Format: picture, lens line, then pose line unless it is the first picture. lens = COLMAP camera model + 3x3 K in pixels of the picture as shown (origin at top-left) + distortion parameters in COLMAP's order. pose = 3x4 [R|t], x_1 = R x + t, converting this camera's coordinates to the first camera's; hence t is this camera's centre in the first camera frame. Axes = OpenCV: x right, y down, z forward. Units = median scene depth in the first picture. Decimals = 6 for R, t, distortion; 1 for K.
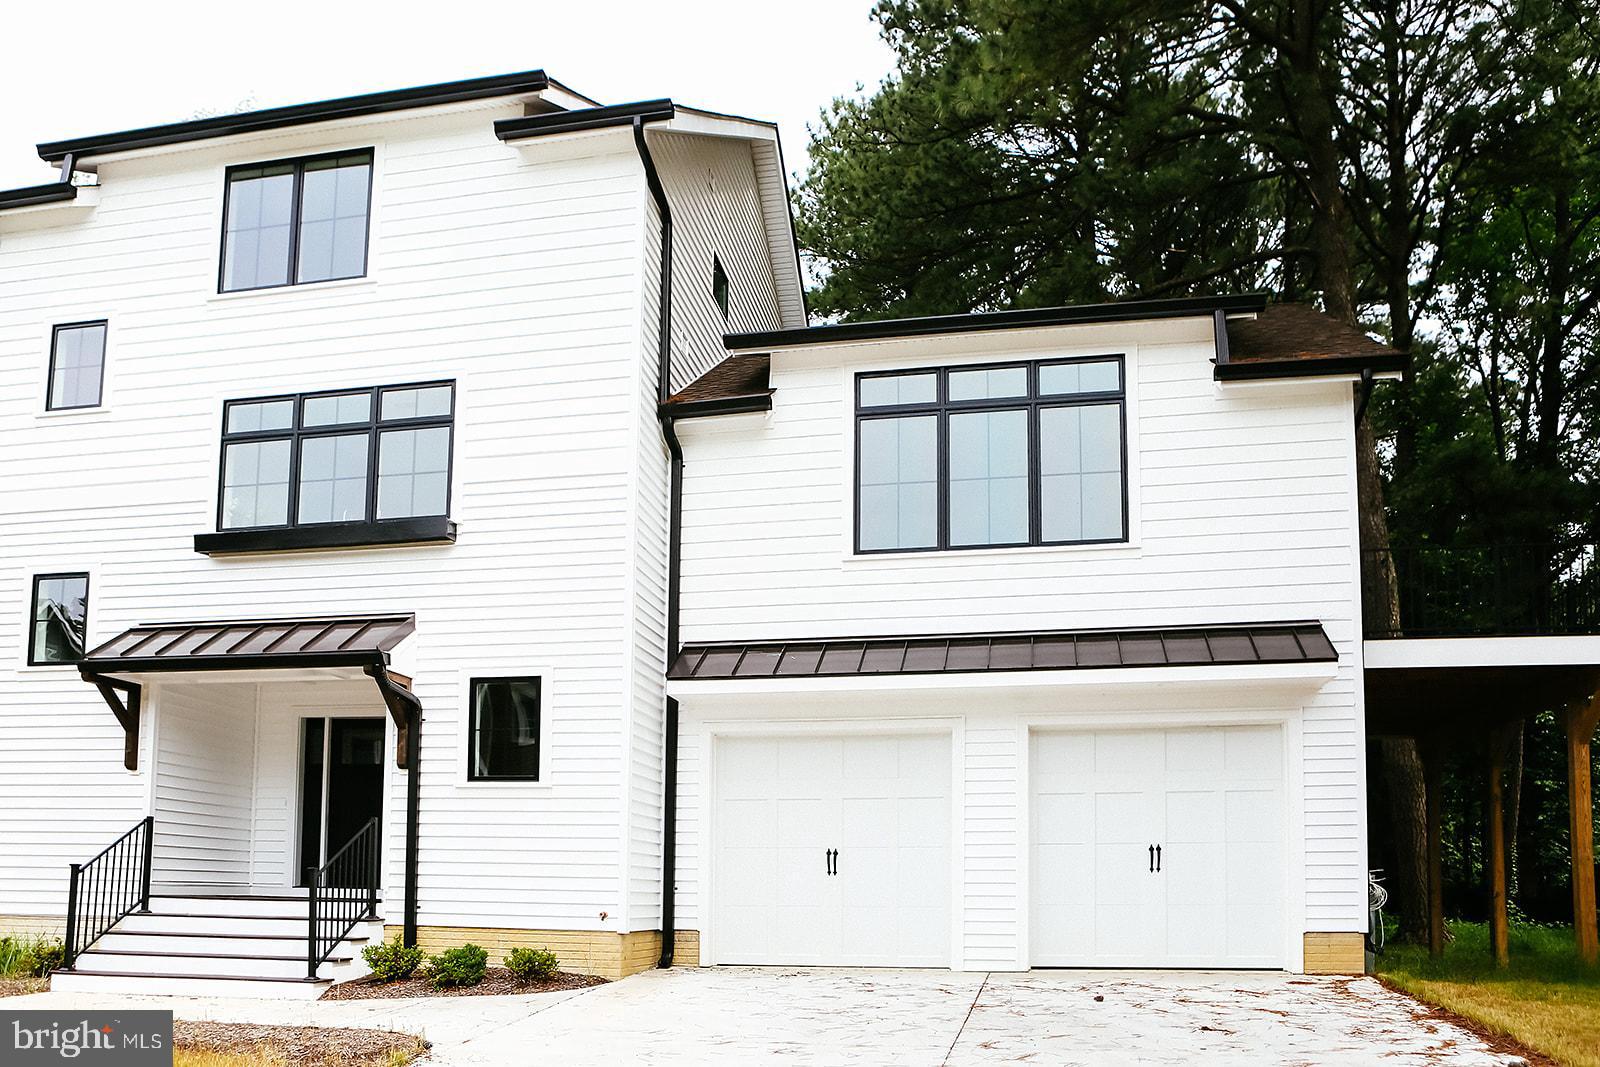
lens RADIAL K [[1122.9, 0, 799.1], [0, 1122.9, 706.4], [0, 0, 1]] dist [-0.009509, -0.005984]
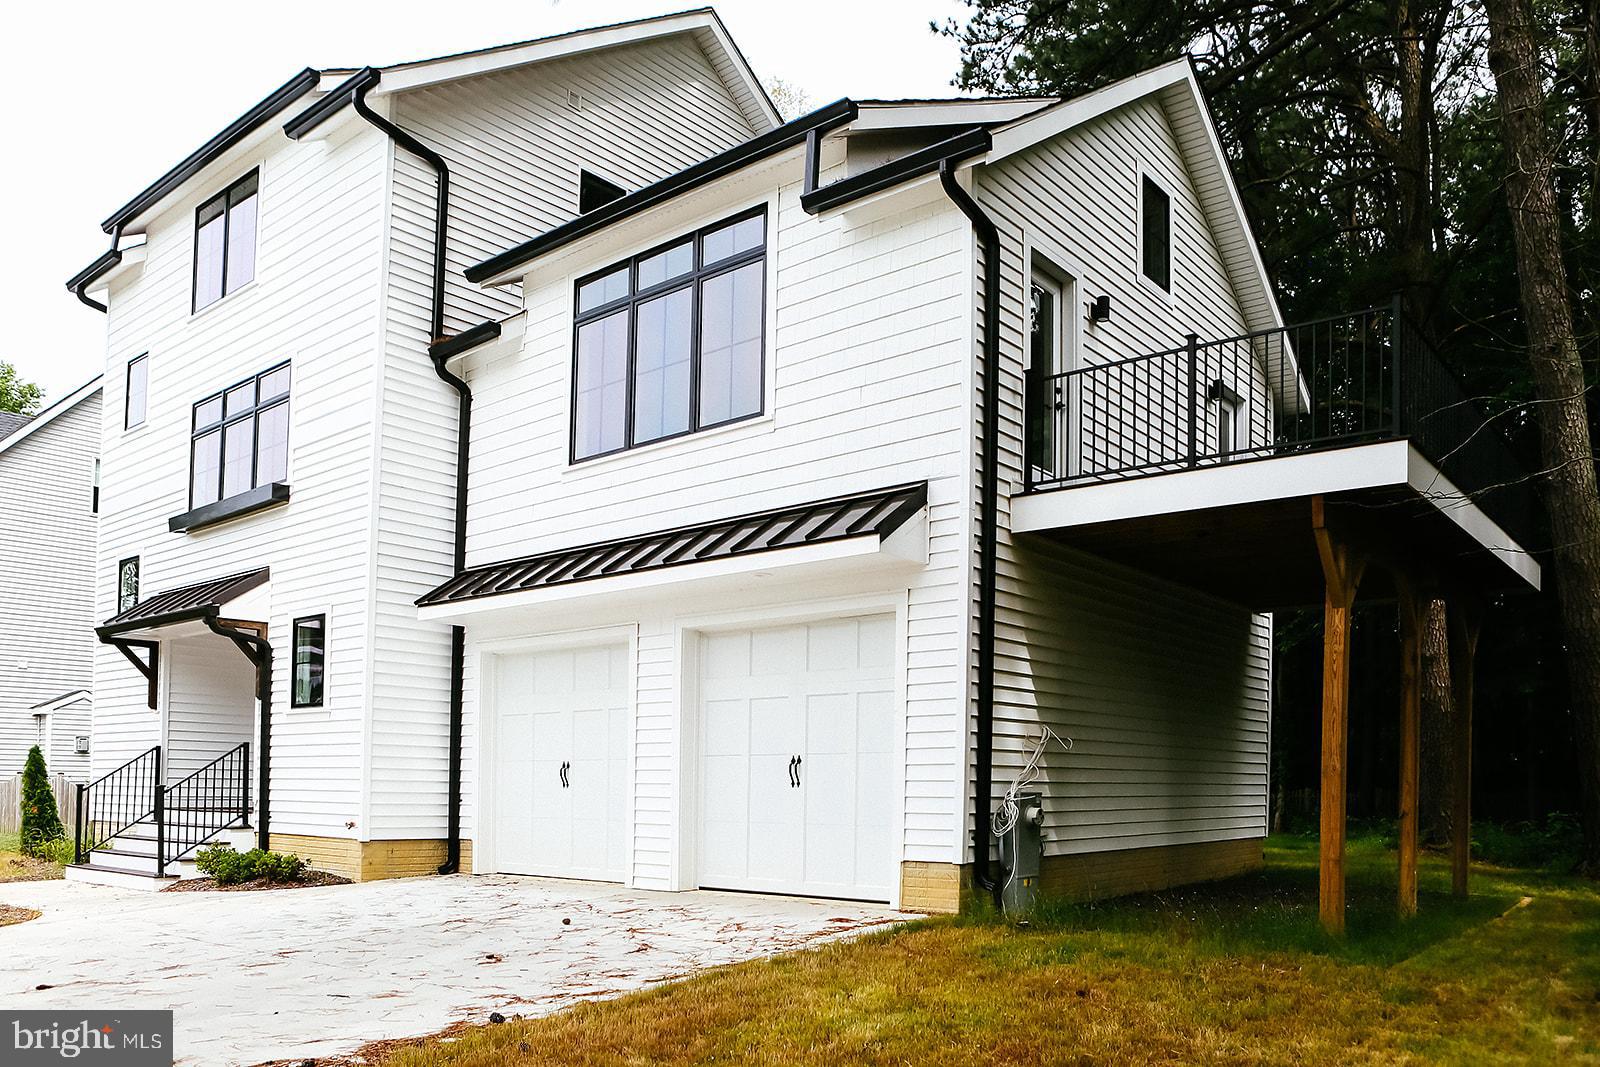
lens RADIAL K [[1203.0, 0, 801.1], [0, 1203.0, 636.3], [0, 0, 1]] dist [0.001389, 0.006883]
pose [[0.880897, -0.065789, -0.468714, 0.727550], [0.077900, 0.996940, 0.006474, 0.024827], [0.466853, -0.042216, 0.883326, 0.149700]]
